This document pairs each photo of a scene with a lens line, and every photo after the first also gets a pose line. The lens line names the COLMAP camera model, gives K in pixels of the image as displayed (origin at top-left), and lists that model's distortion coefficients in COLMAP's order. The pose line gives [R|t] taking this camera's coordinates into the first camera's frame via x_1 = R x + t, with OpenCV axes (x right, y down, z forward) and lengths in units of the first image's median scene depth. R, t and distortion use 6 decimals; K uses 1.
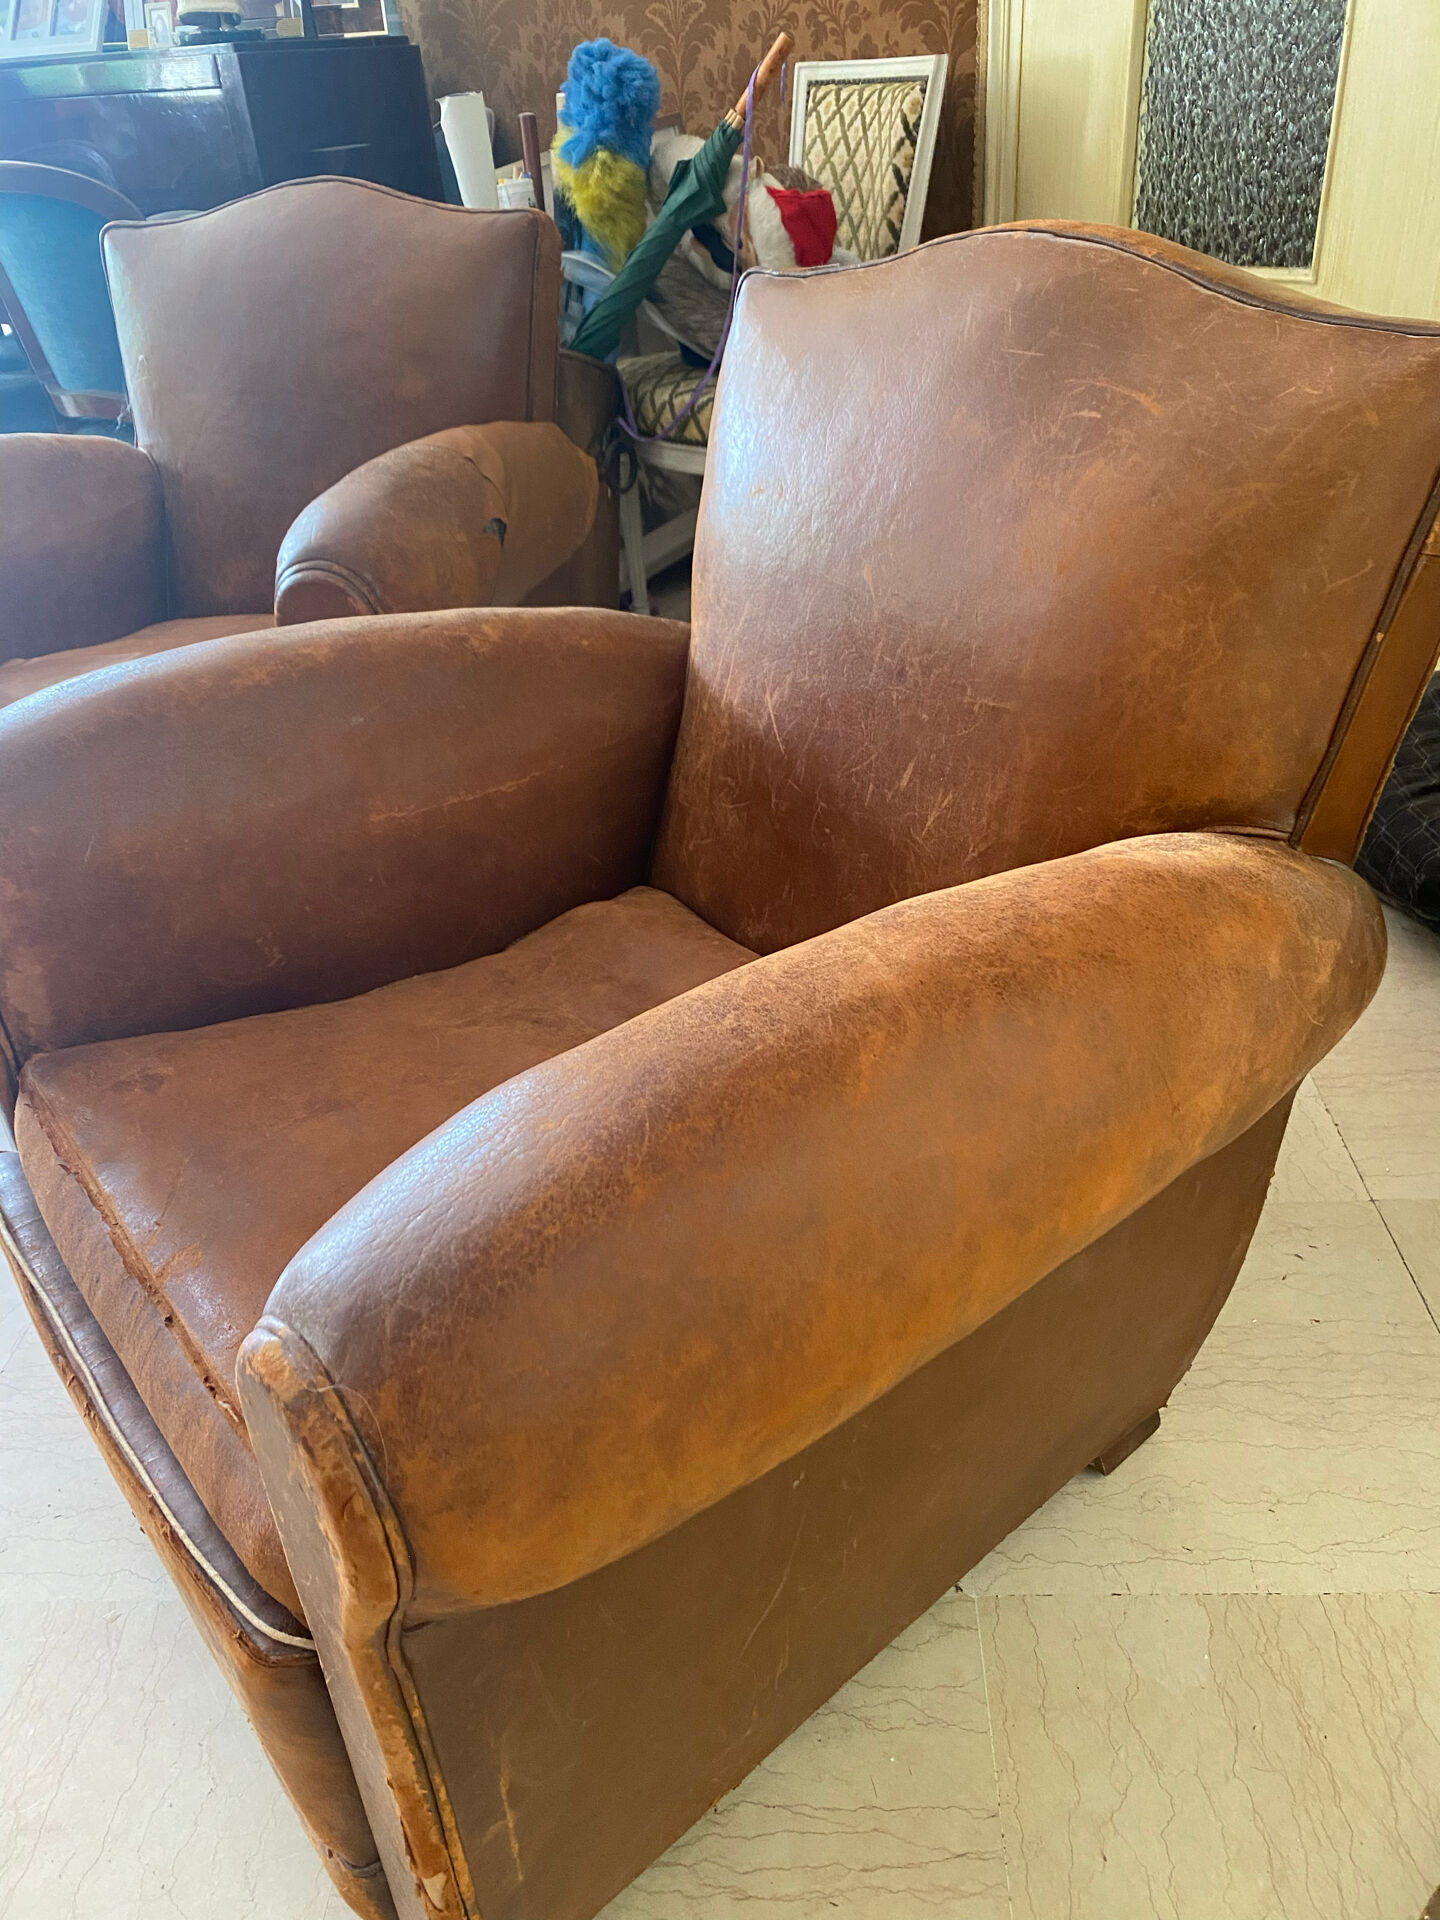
lens RADIAL K [[1425.9, 0, 768.2], [0, 1425.9, 953.2], [0, 0, 1]] dist [0.022214, -0.022290]
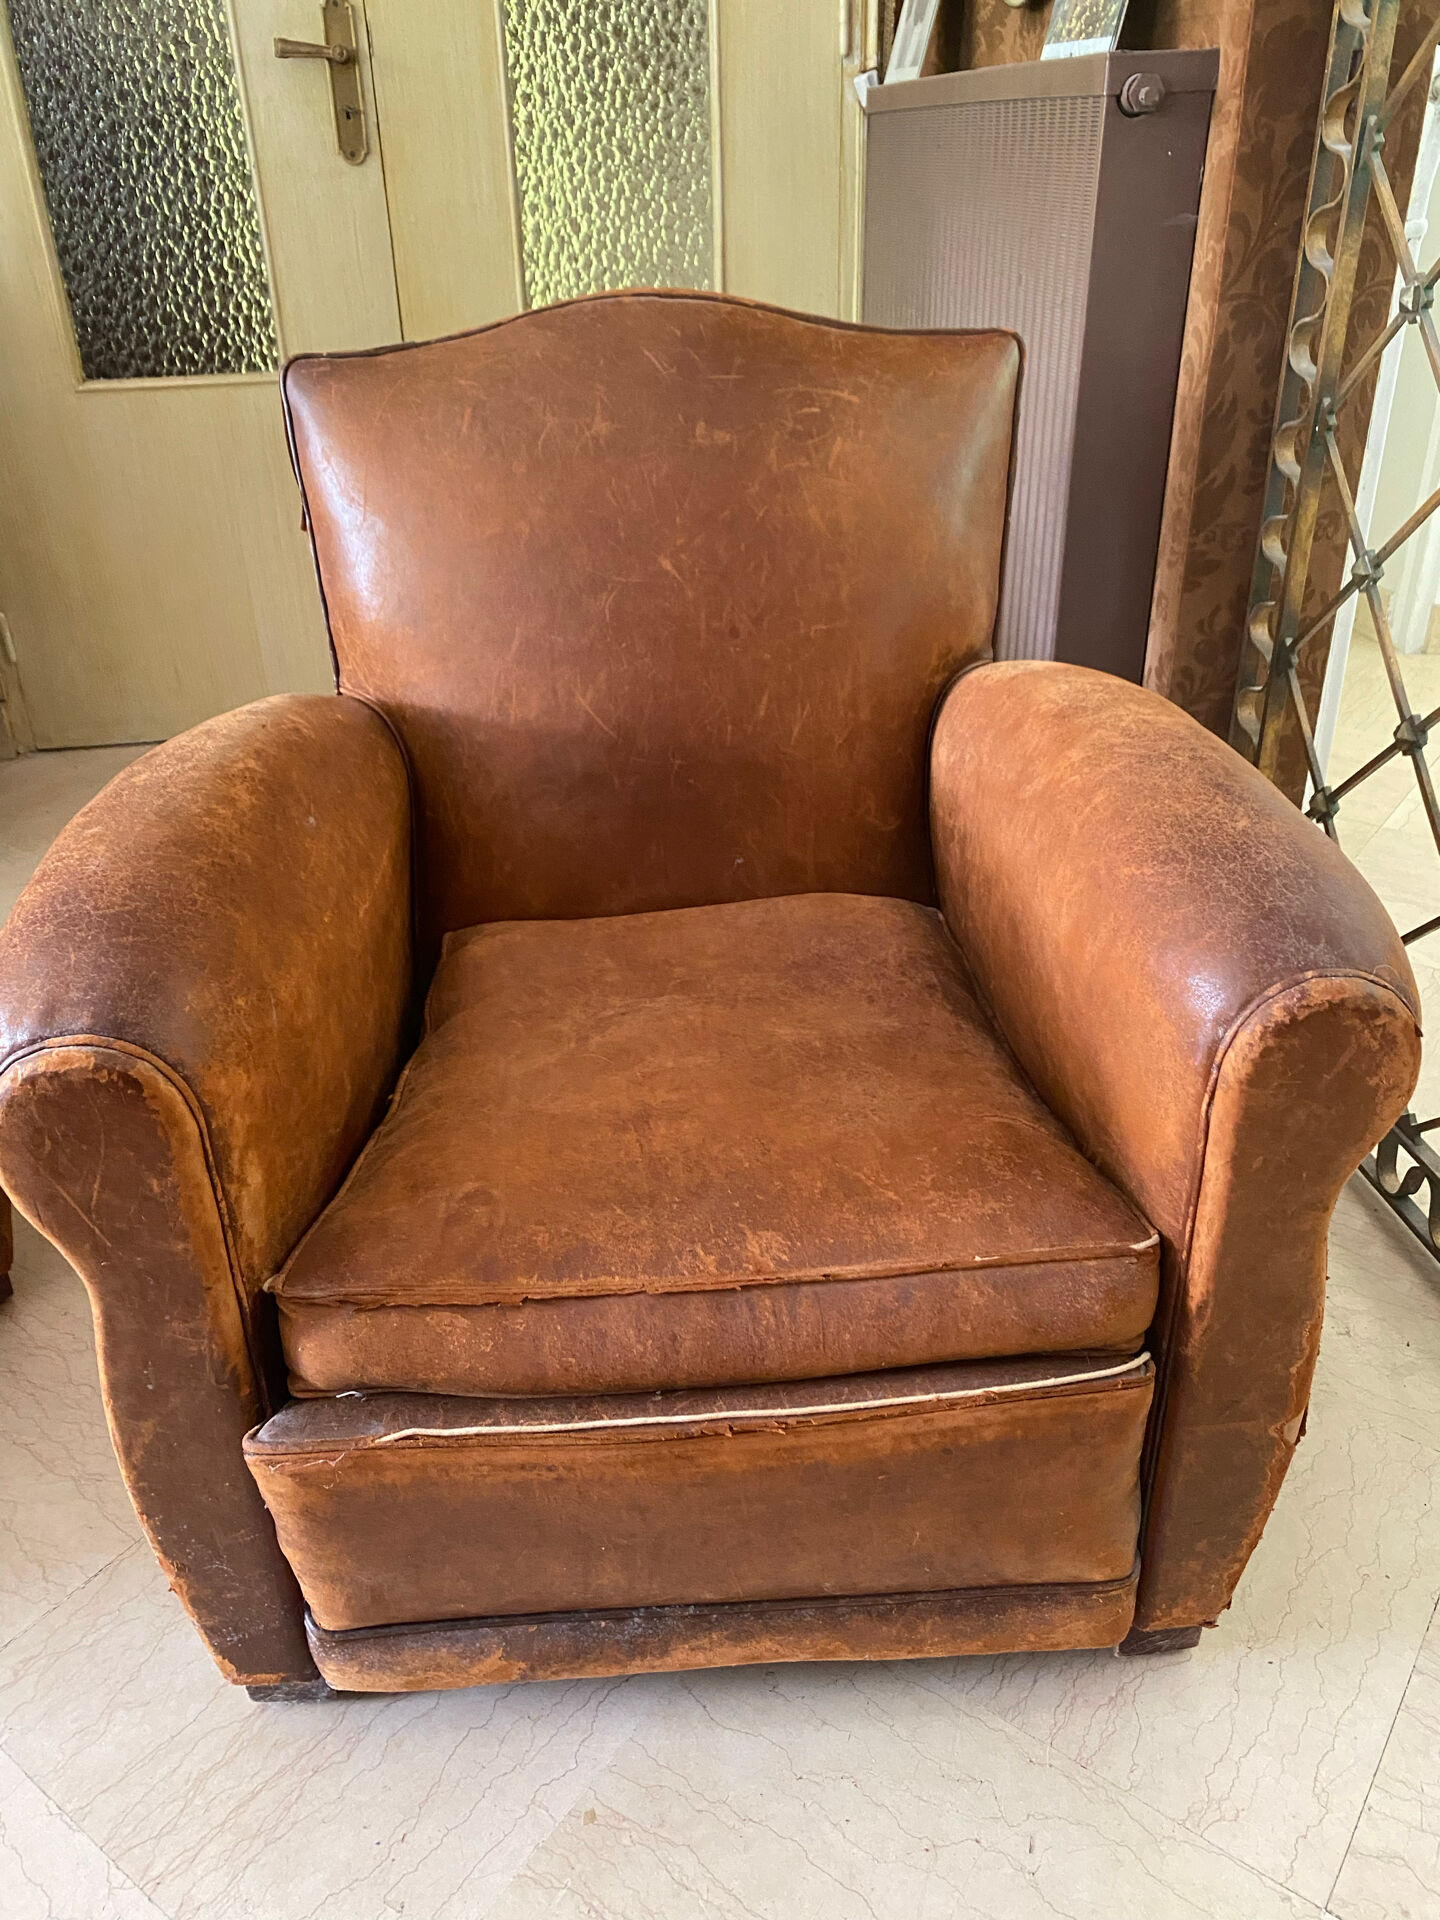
lens RADIAL K [[1425.9, 0, 683.7], [0, 1425.9, 944.5], [0, 0, 1]] dist [0.022214, -0.022290]
pose [[0.590730, -0.354513, 0.724817, -0.939888], [0.422070, 0.901372, 0.096878, -0.087286], [-0.687674, 0.248695, 0.682096, 0.243297]]
